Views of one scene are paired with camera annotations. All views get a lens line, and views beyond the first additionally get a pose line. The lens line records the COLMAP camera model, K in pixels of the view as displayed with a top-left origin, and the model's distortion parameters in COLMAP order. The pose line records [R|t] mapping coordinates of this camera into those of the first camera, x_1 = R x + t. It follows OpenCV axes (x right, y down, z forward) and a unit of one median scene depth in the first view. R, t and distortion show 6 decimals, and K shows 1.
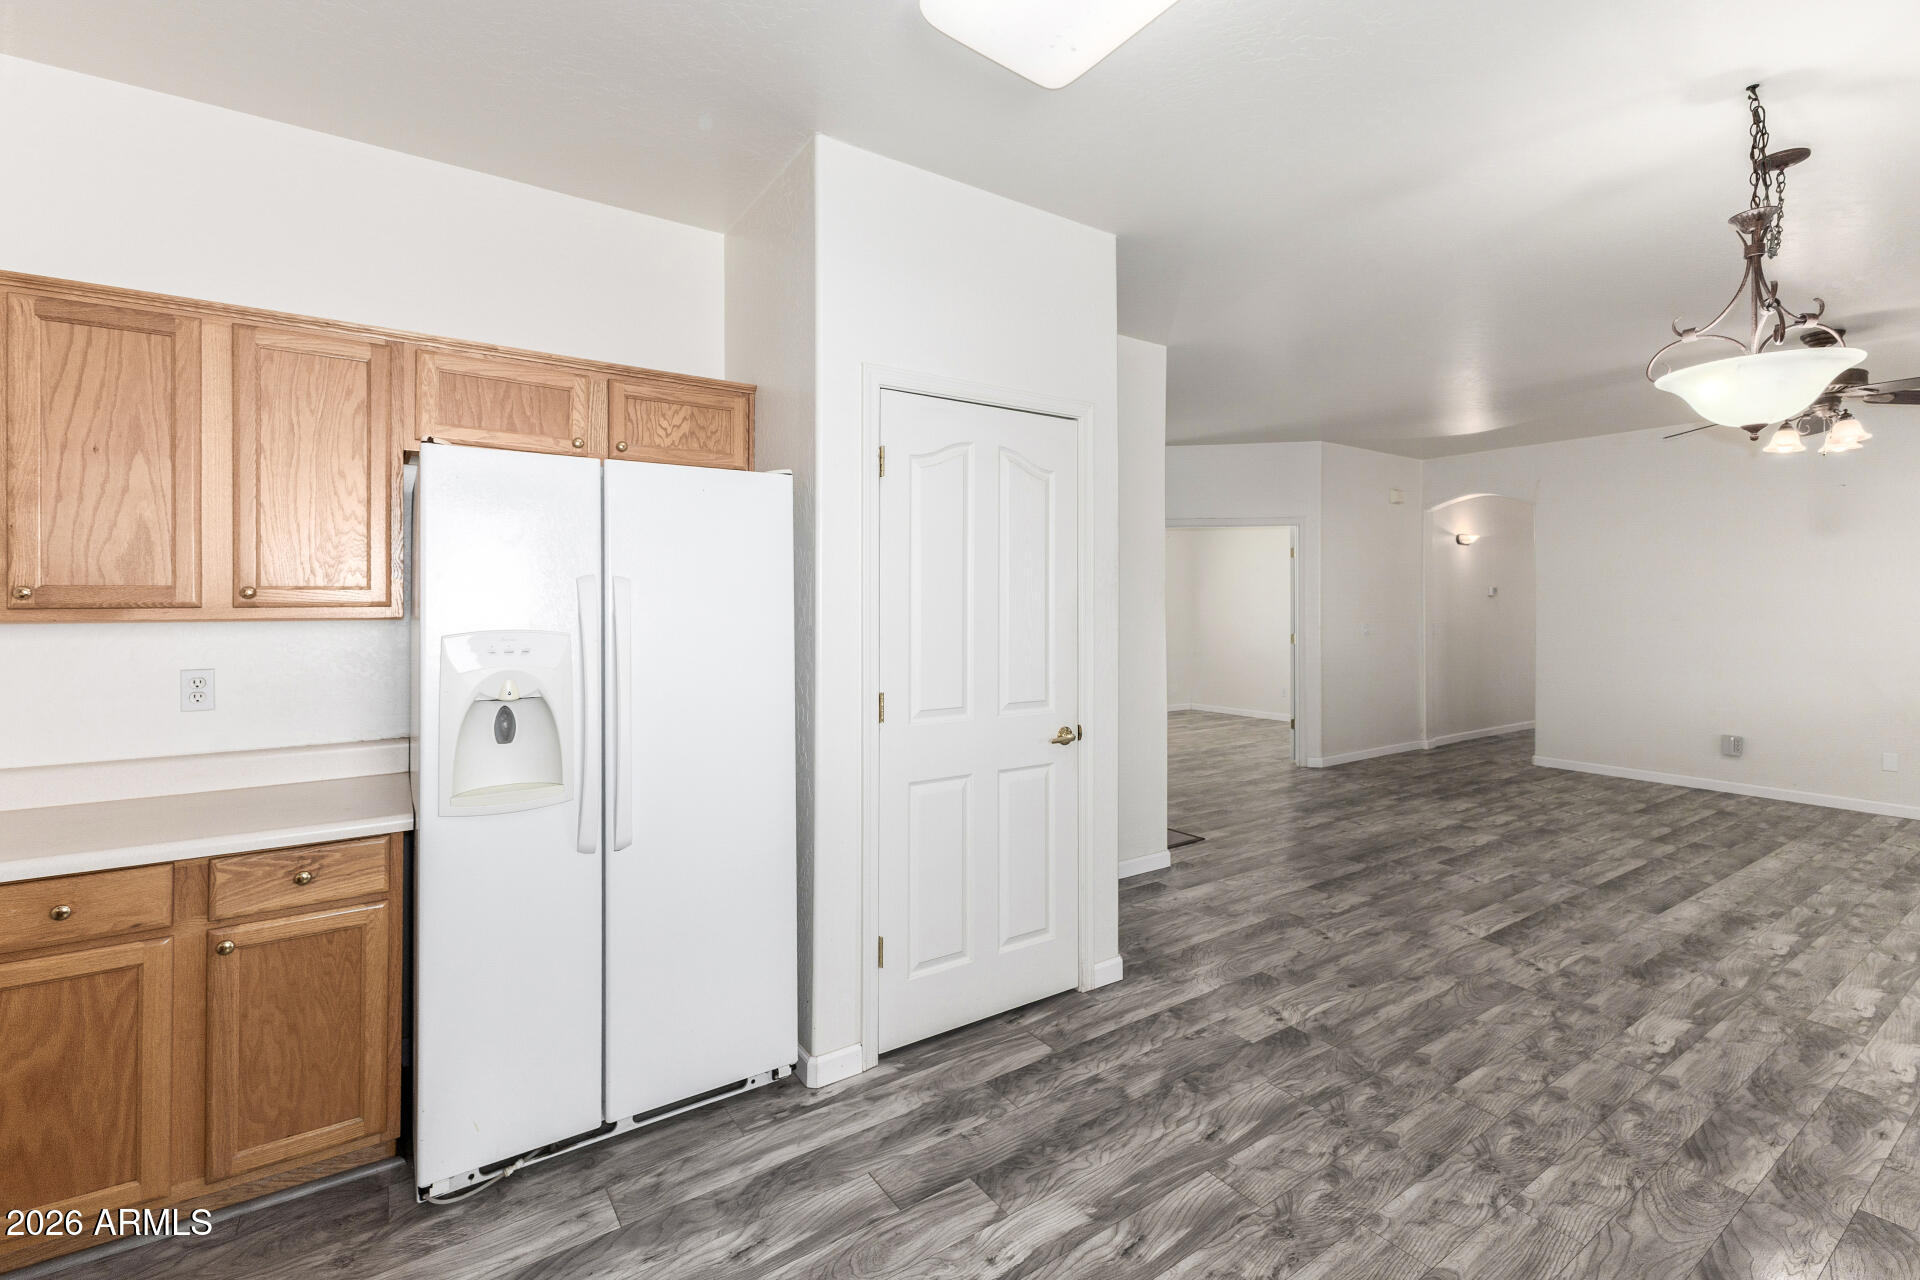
lens RADIAL K [[832.0, 0, 950.0], [0, 832.0, 601.8], [0, 0, 1]] dist [0.017143, -0.007558]
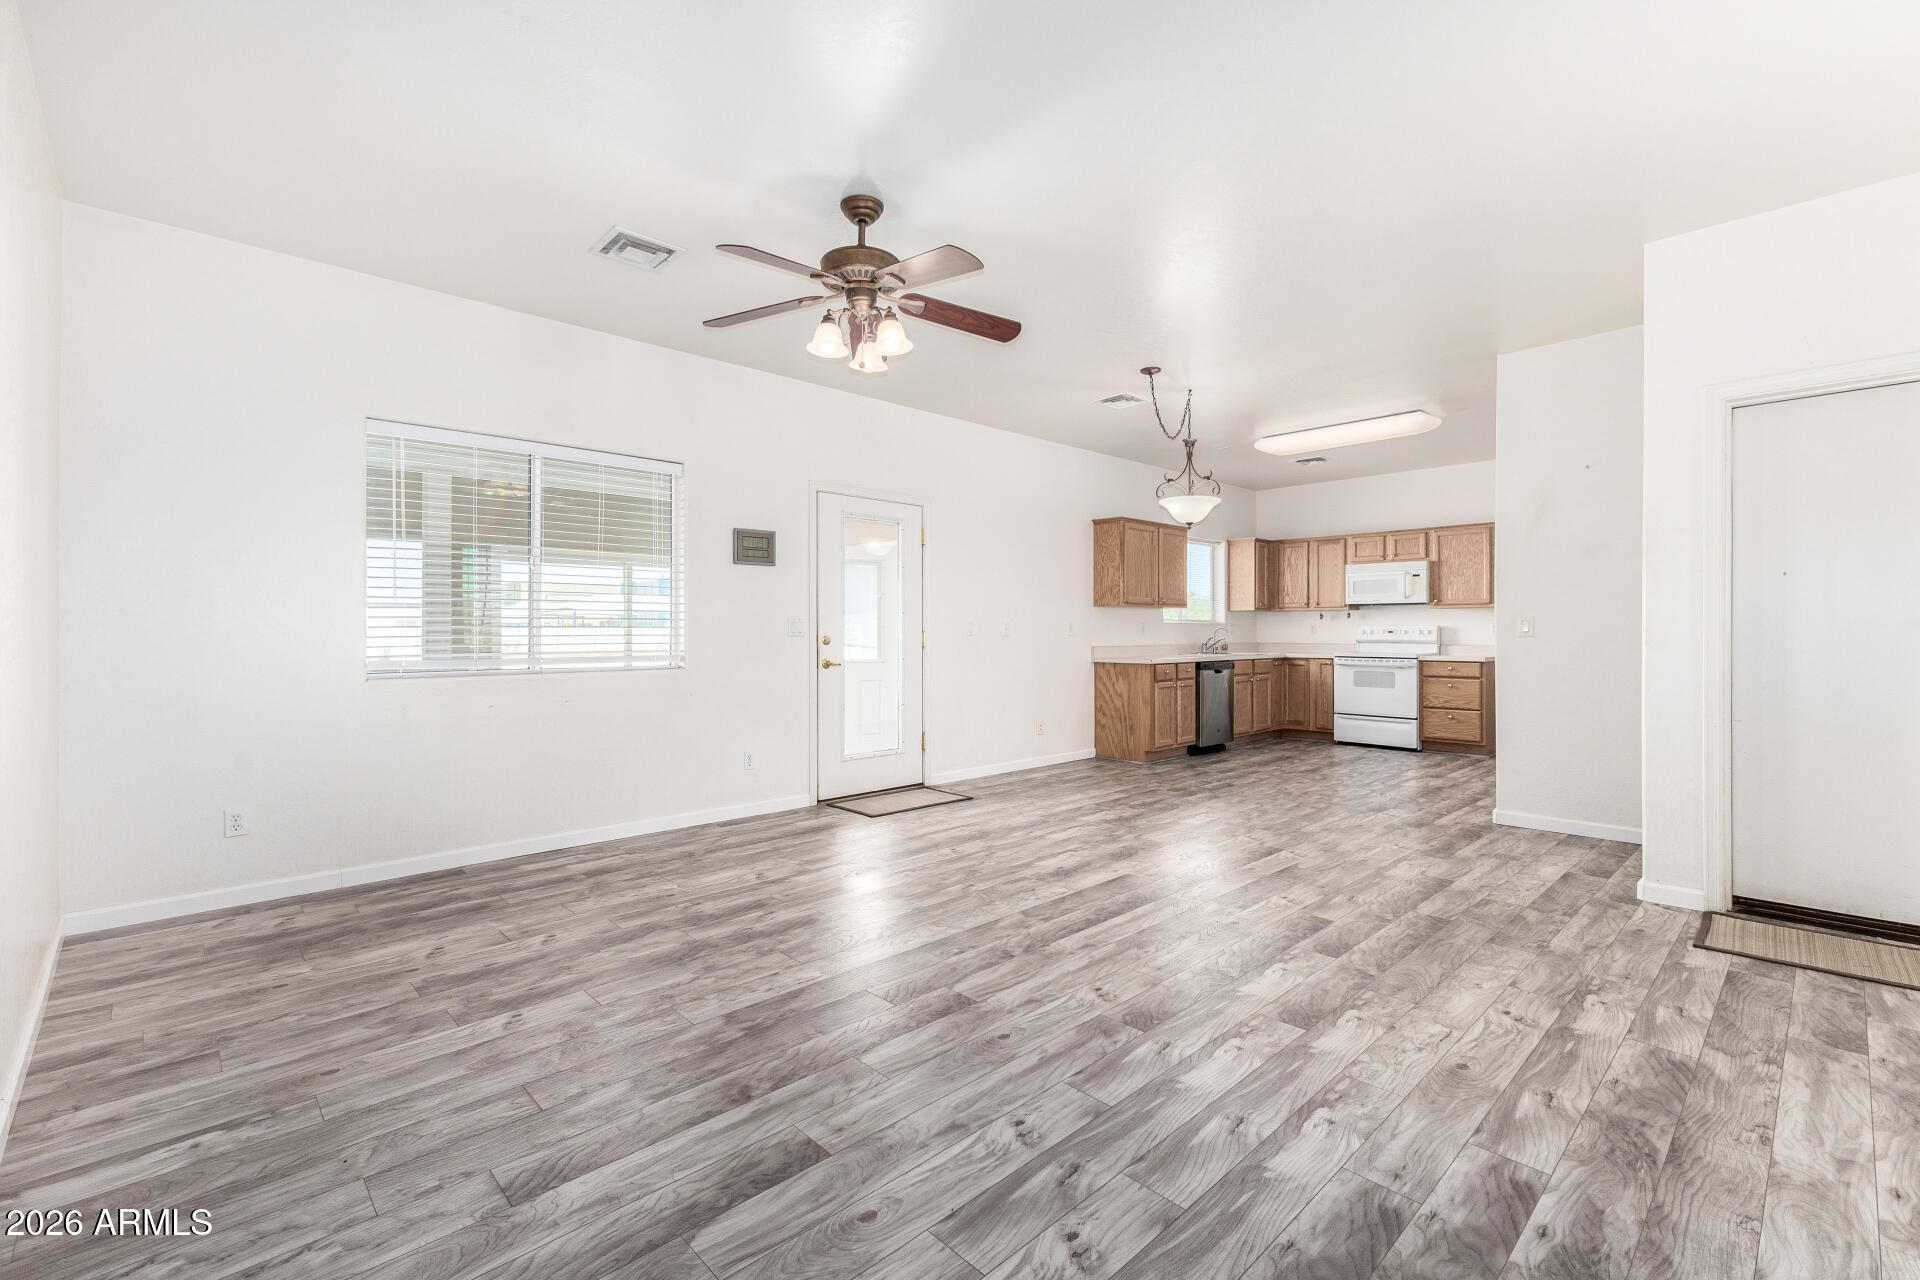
lens RADIAL K [[832.0, 0, 974.7], [0, 832.0, 608.8], [0, 0, 1]] dist [0.017143, -0.007558]
pose [[-0.981440, -0.003215, -0.191742, 1.456206], [0.002907, 0.999495, -0.031638, 0.093548], [0.191747, -0.031609, -0.980935, 2.353203]]
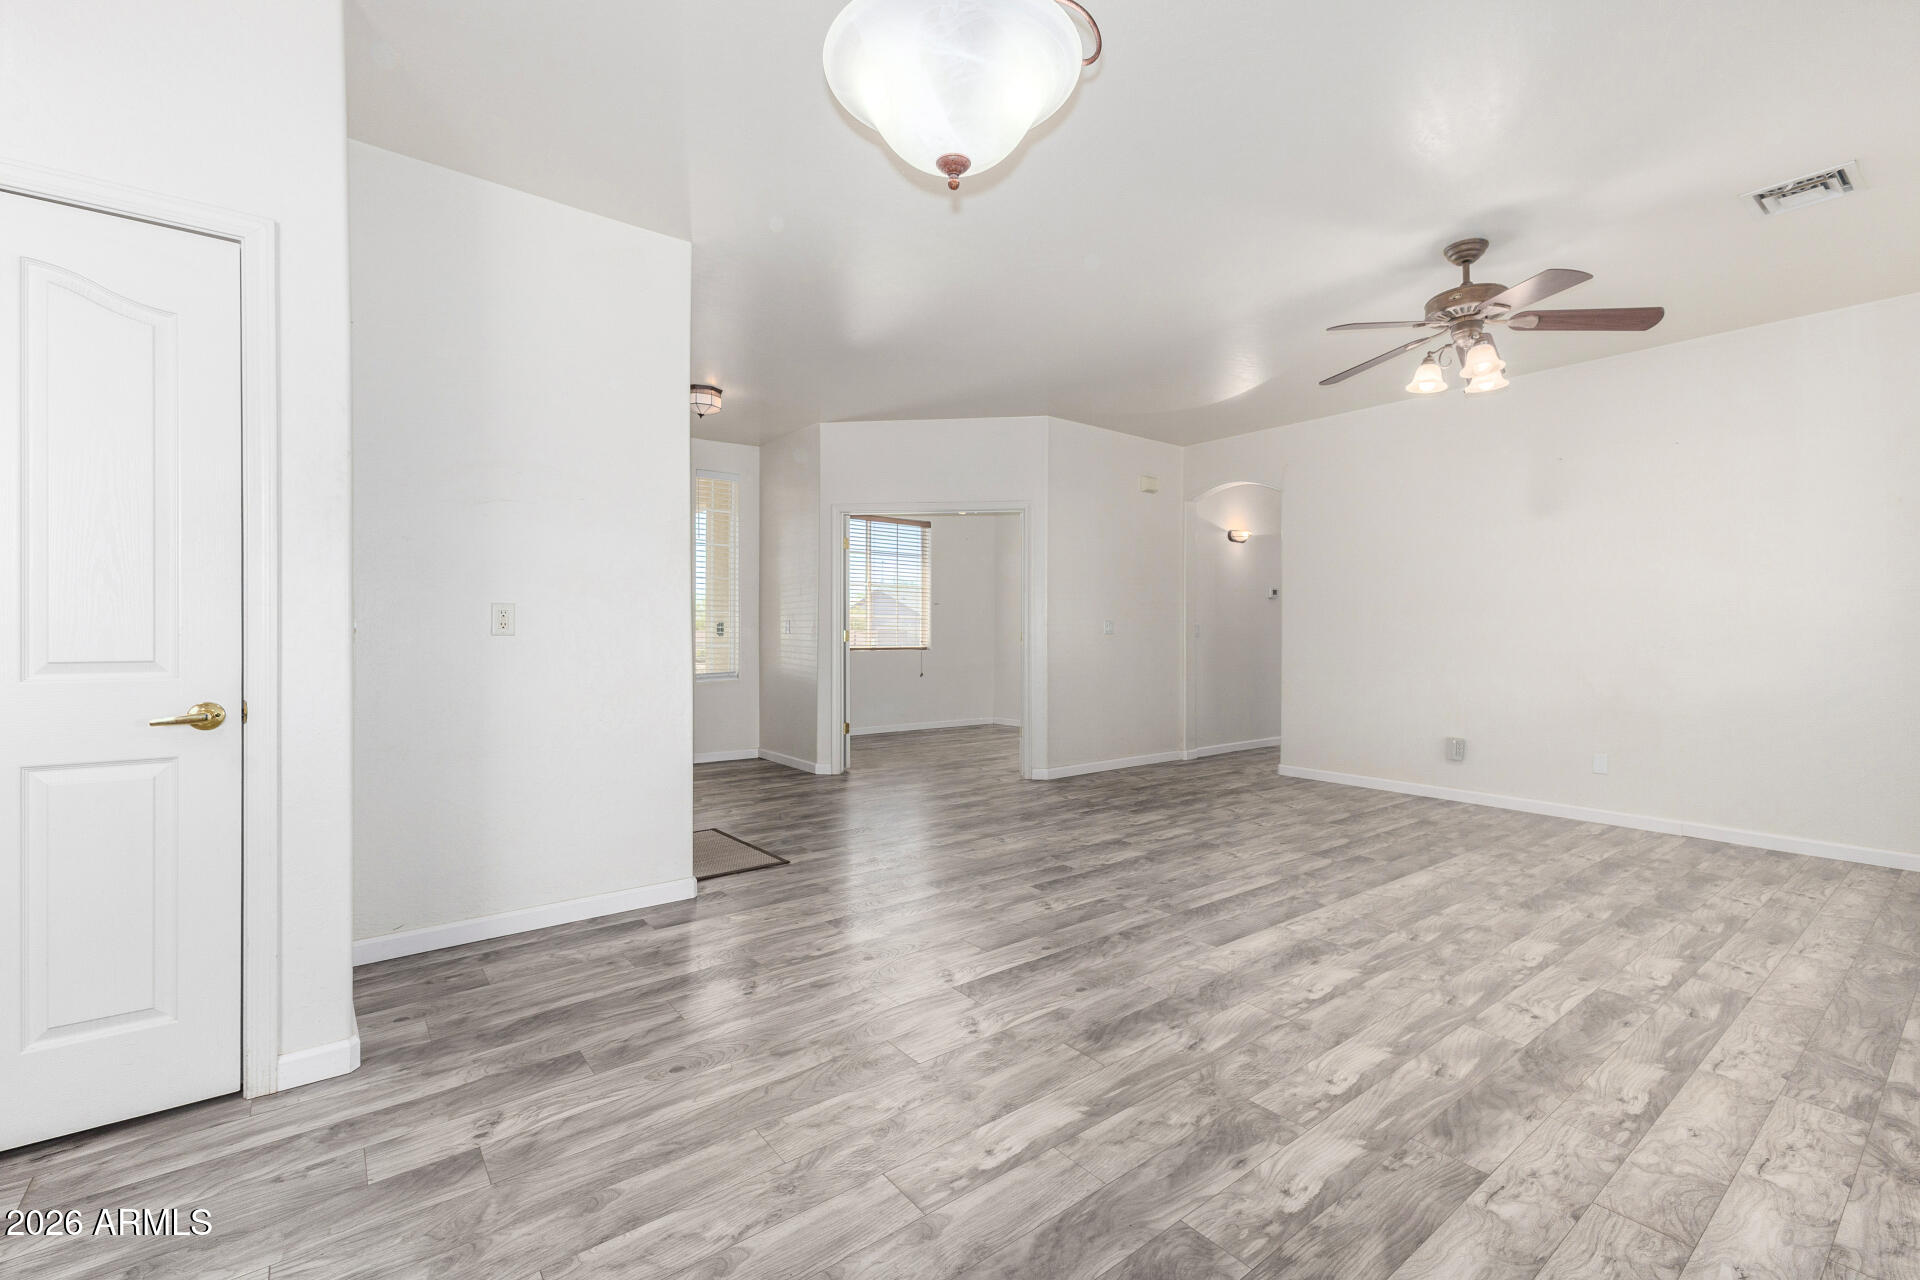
lens RADIAL K [[832.0, 0, 962.9], [0, 832.0, 628.2], [0, 0, 1]] dist [0.017143, -0.007558]
pose [[0.996752, 0.005595, 0.080336, 0.640804], [-0.005507, 0.999984, -0.001320, 0.088287], [-0.080342, 0.000873, 0.996767, 0.278065]]
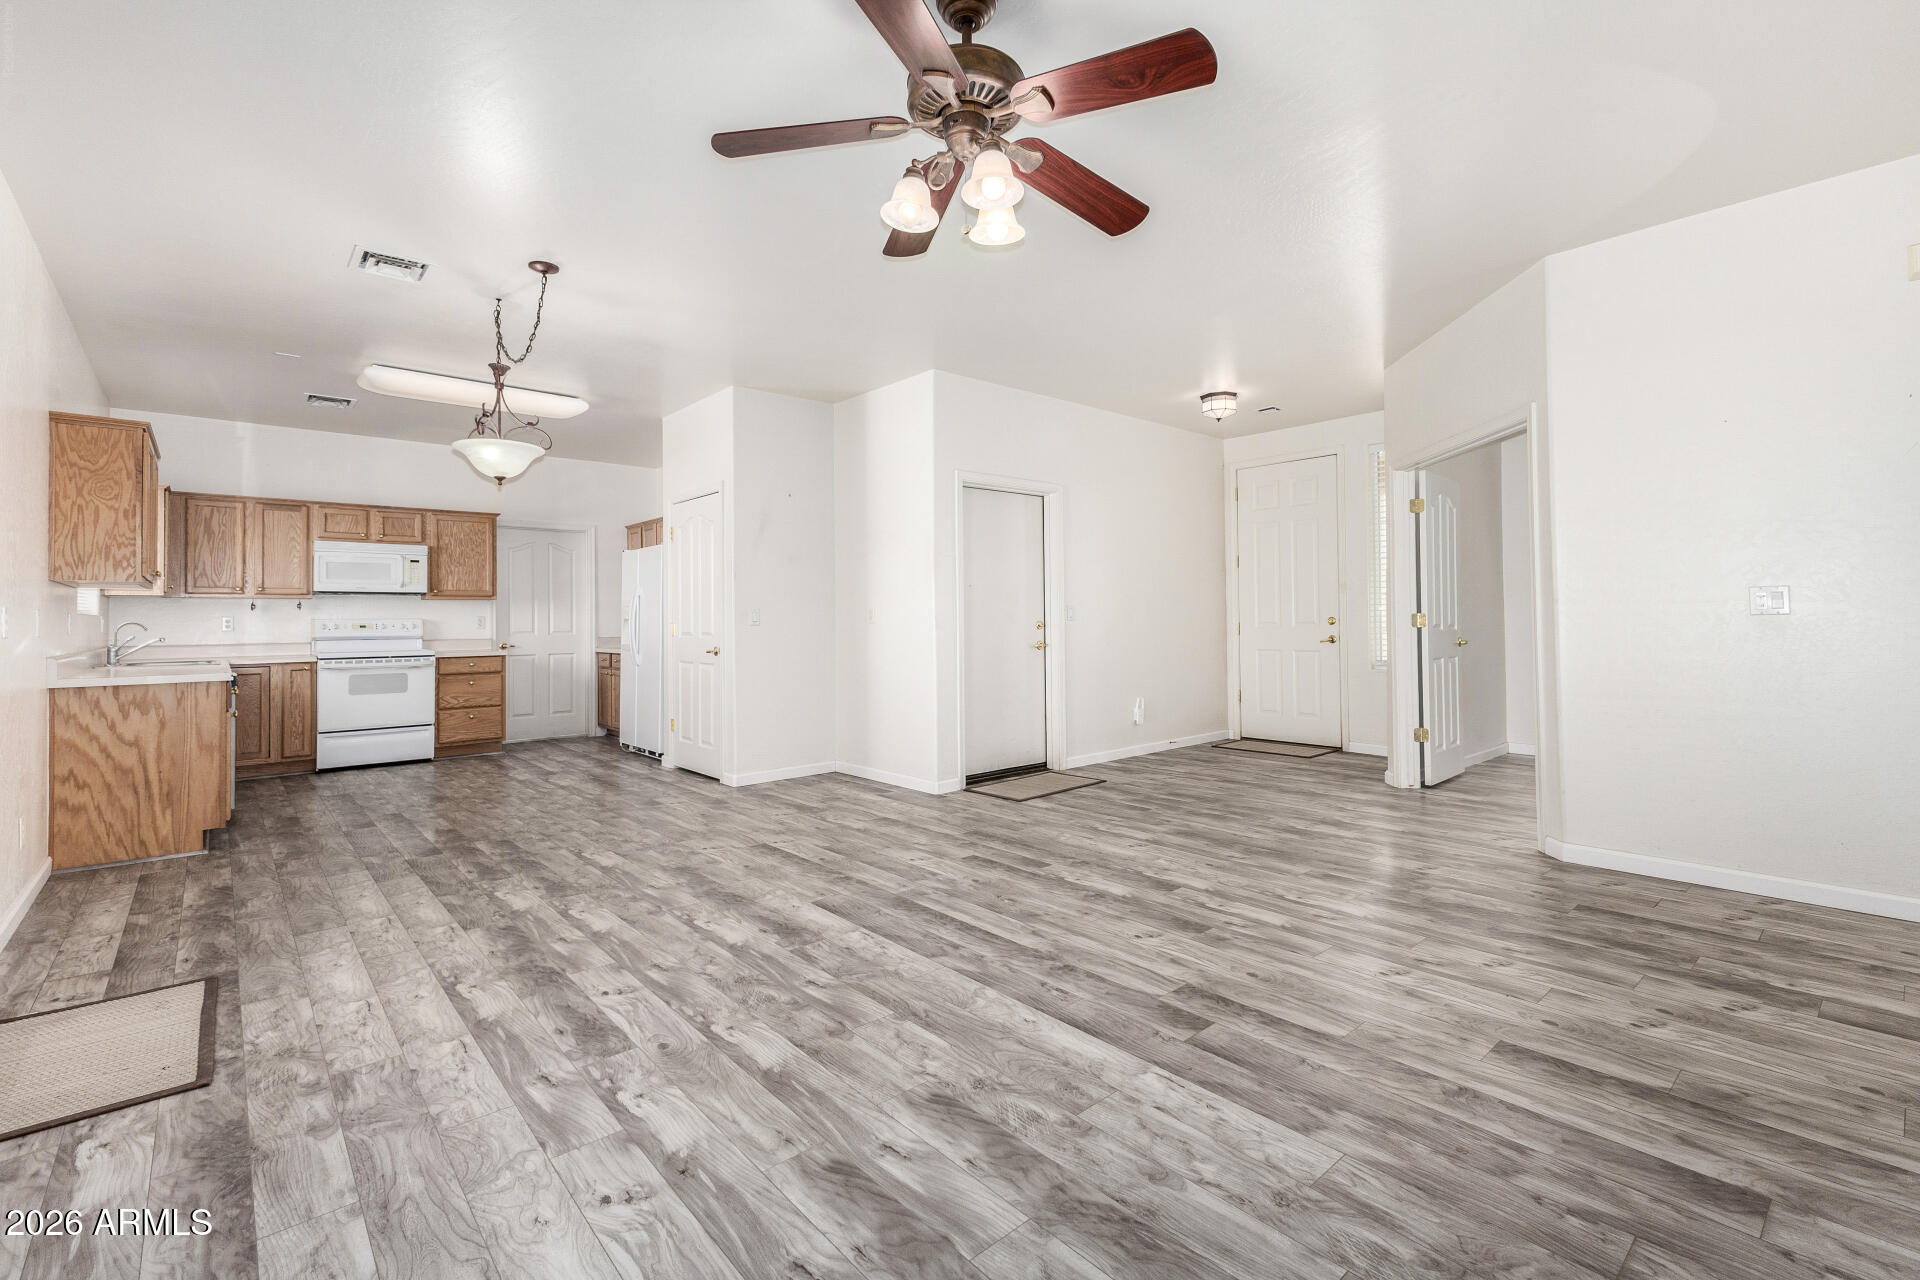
lens RADIAL K [[832.0, 0, 957.3], [0, 832.0, 604.8], [0, 0, 1]] dist [0.017143, -0.007558]
pose [[0.137833, -0.019160, -0.990270, 2.074030], [0.013625, 0.999755, -0.017447, 0.089365], [0.990362, -0.011088, 0.138060, 1.231085]]
